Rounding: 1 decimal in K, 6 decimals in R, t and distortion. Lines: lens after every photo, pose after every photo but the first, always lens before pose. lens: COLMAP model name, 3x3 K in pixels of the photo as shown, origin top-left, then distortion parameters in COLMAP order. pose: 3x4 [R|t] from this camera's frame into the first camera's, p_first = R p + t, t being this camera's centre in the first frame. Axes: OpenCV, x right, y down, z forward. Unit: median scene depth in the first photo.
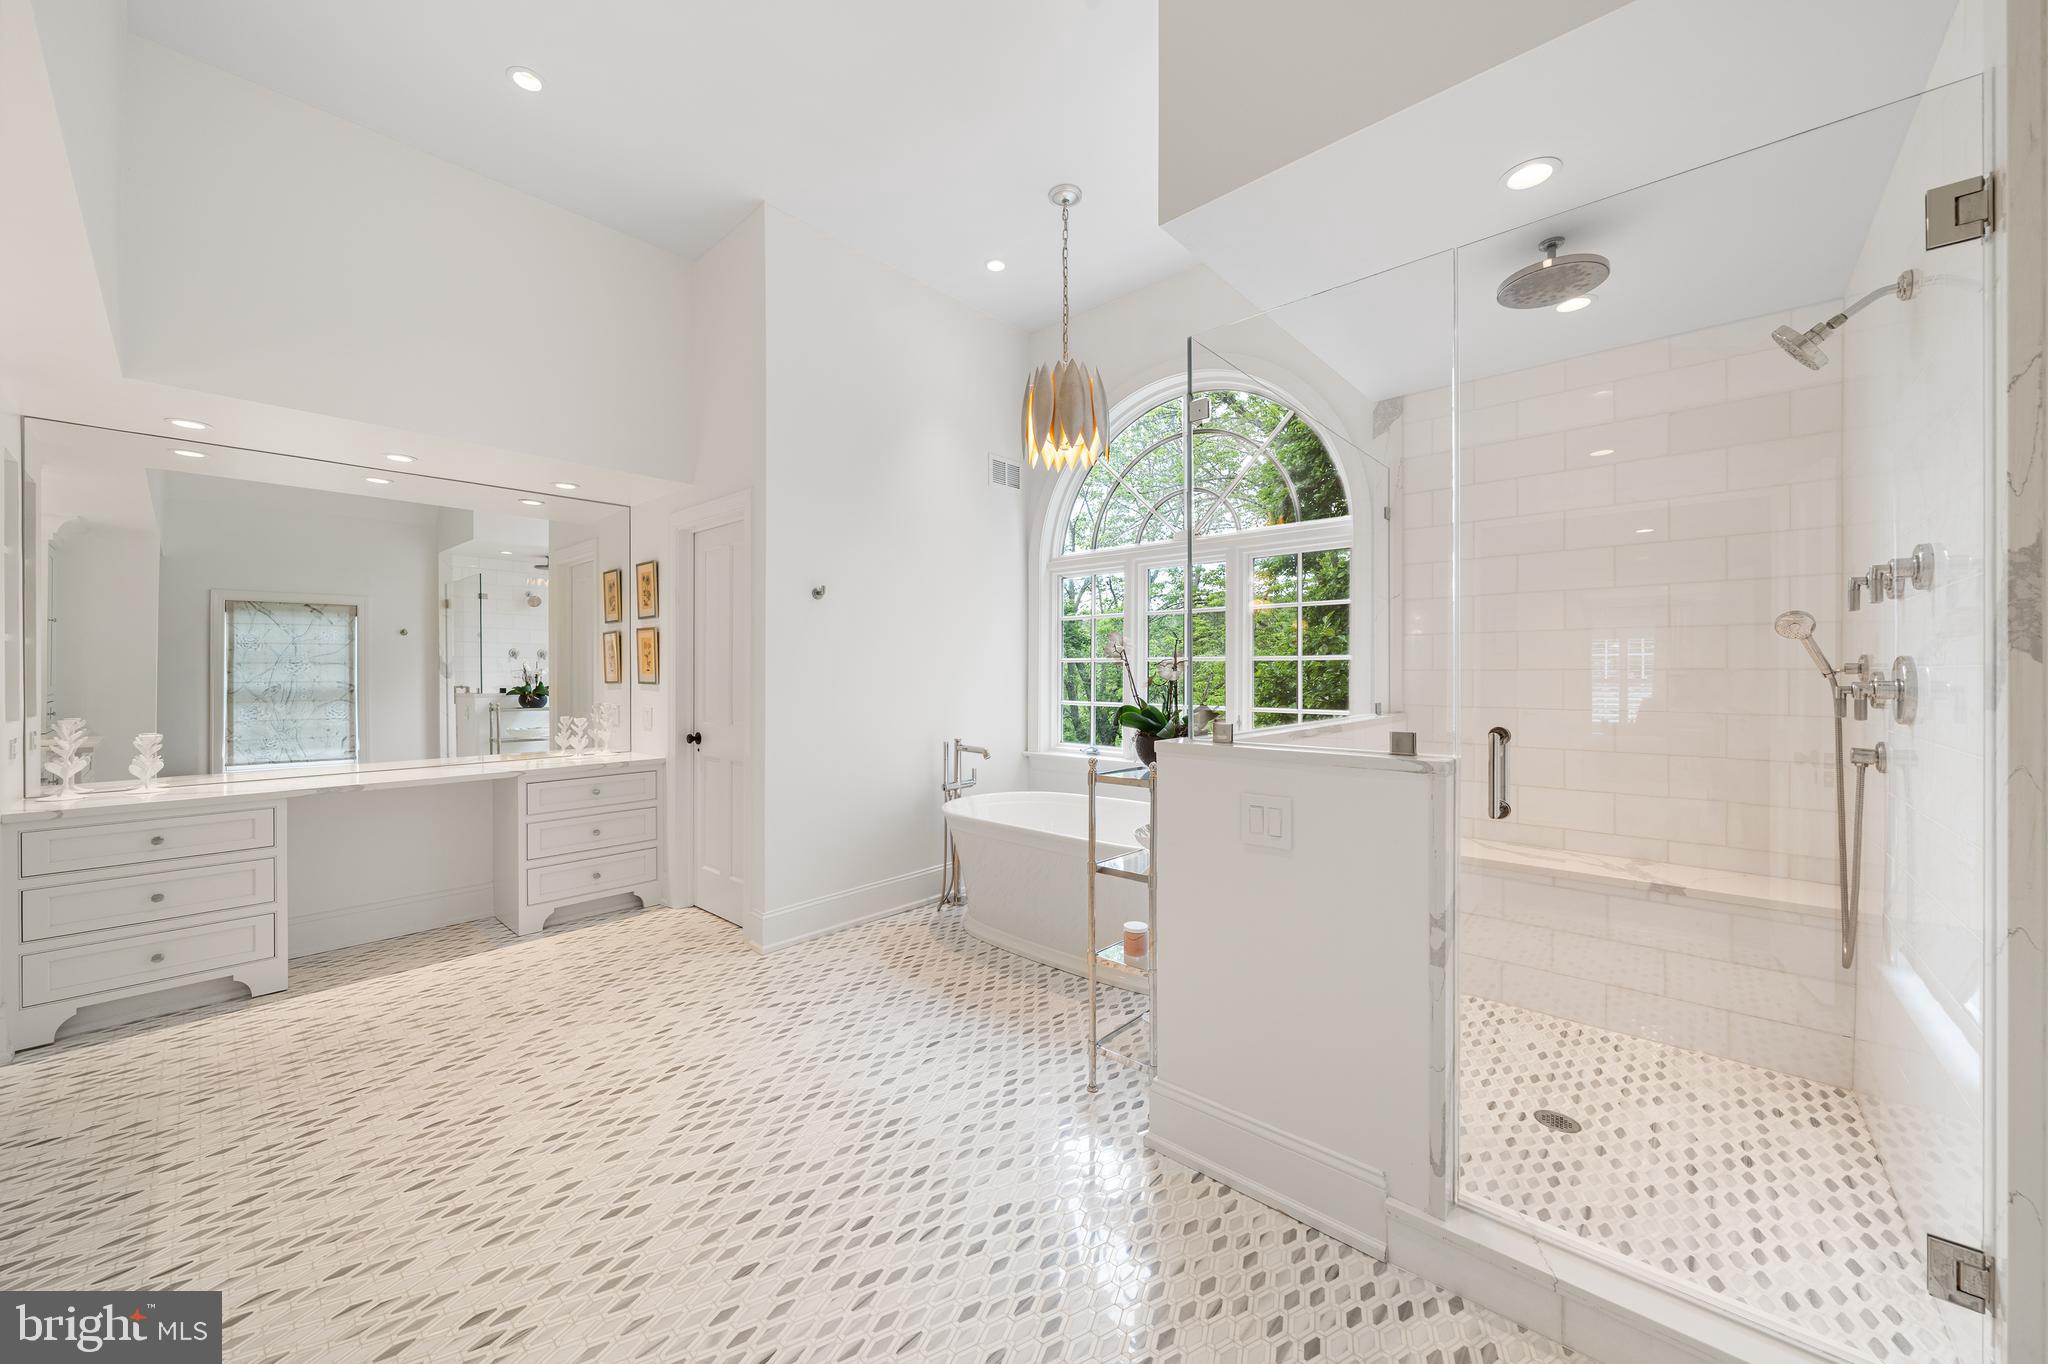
lens RADIAL K [[765.6, 0, 1028.5], [0, 765.6, 675.9], [0, 0, 1]] dist [-0.002324, 0.000352]
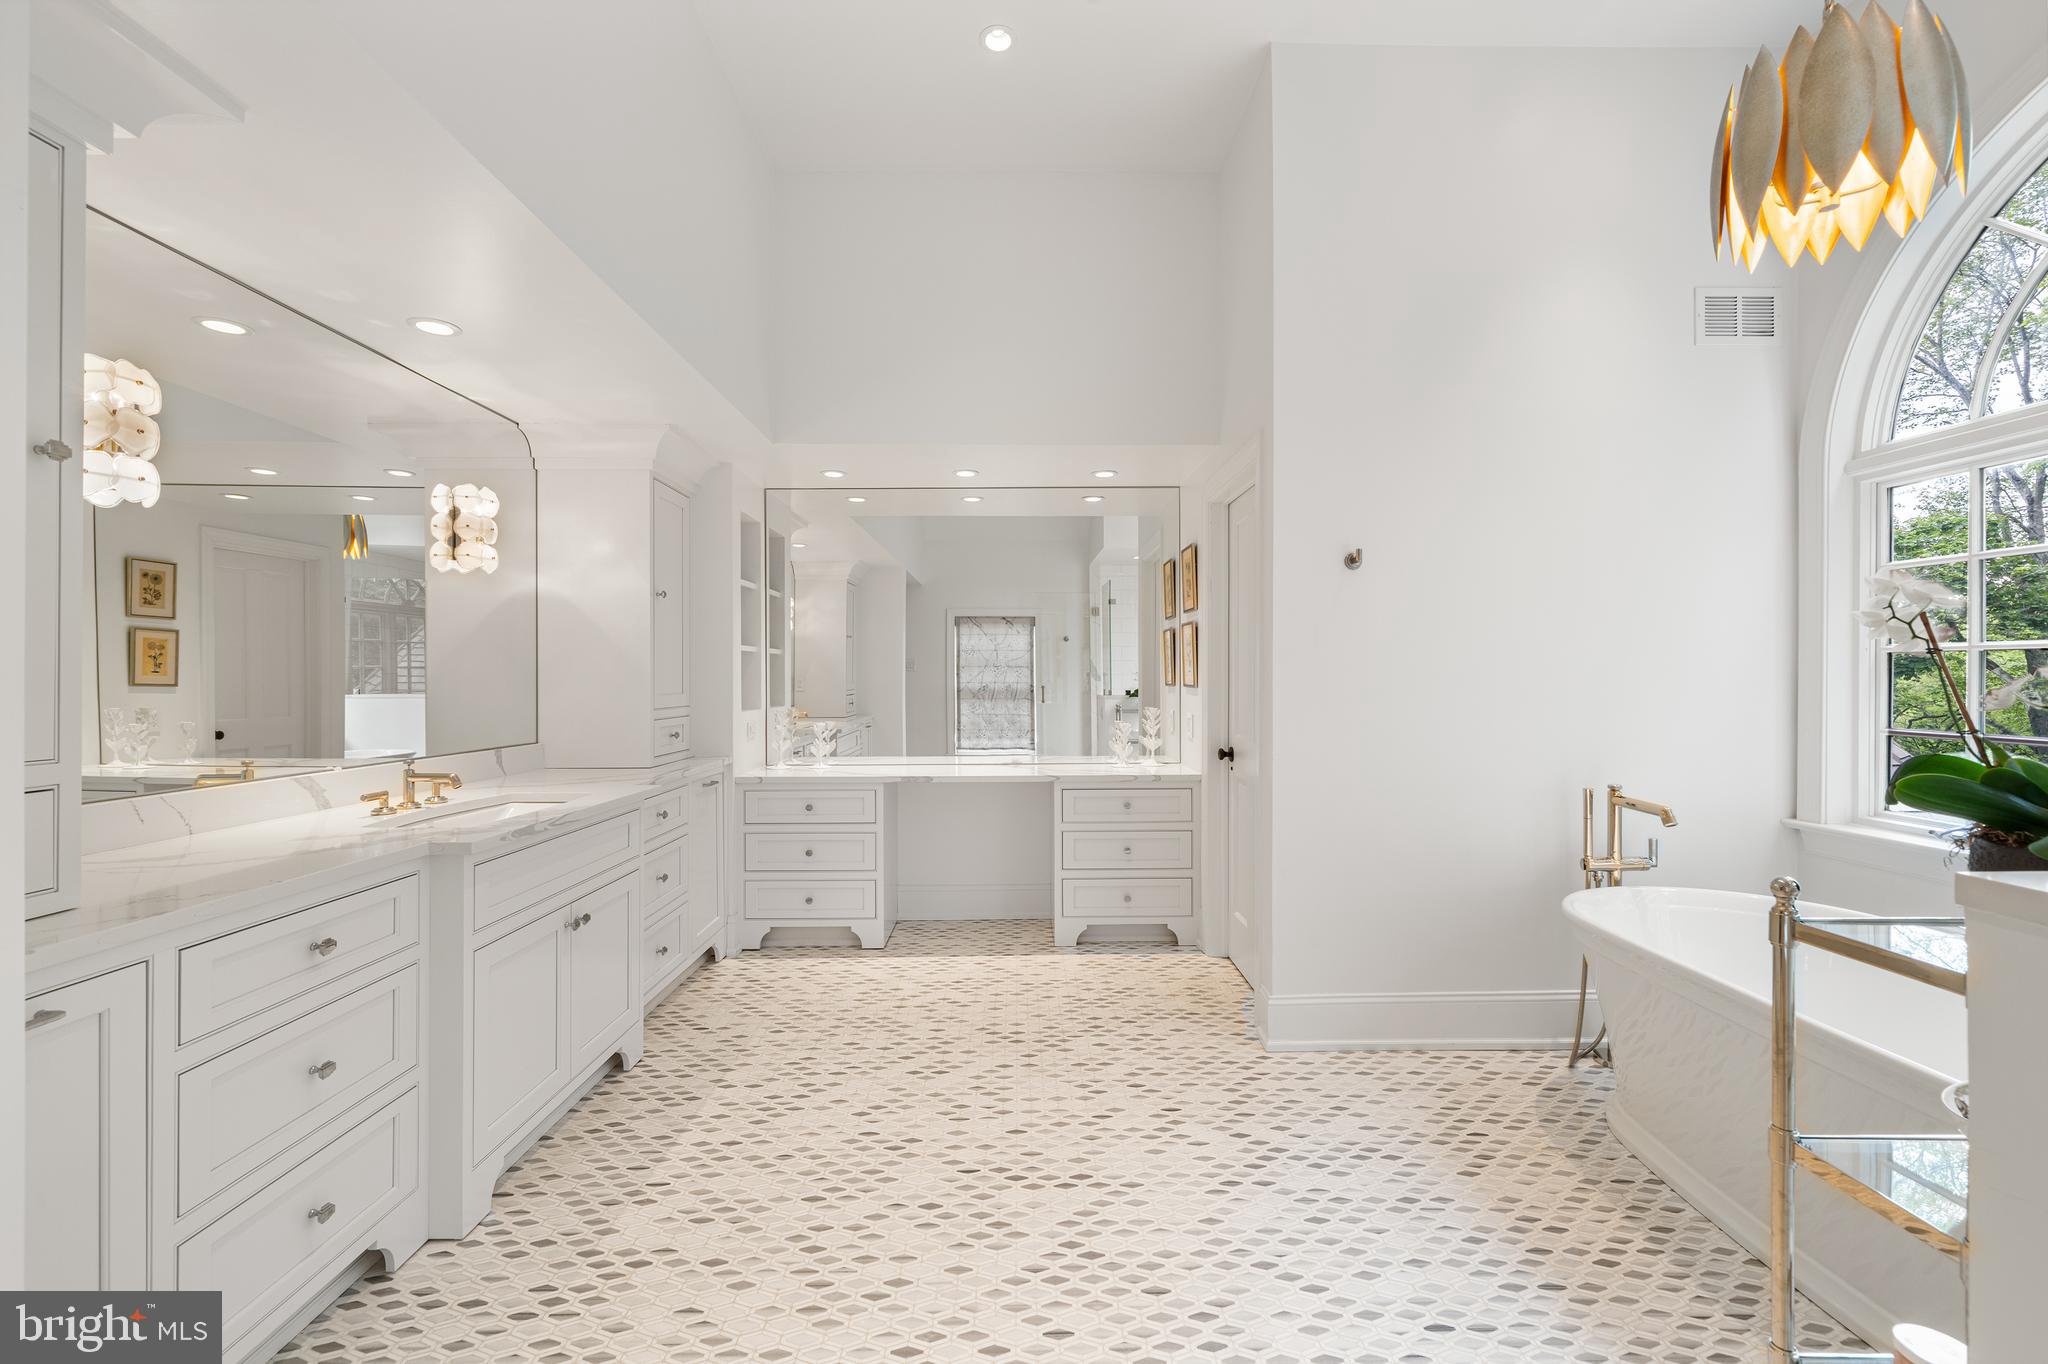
lens RADIAL K [[839.1, 0, 1022.3], [0, 839.1, 675.5], [0, 0, 1]] dist [0.000680, -0.001145]
pose [[0.667839, 0.000093, -0.744306, 0.110443], [-0.002899, 0.999993, -0.002476, 0.000155], [0.744300, 0.003812, 0.667834, 0.296613]]
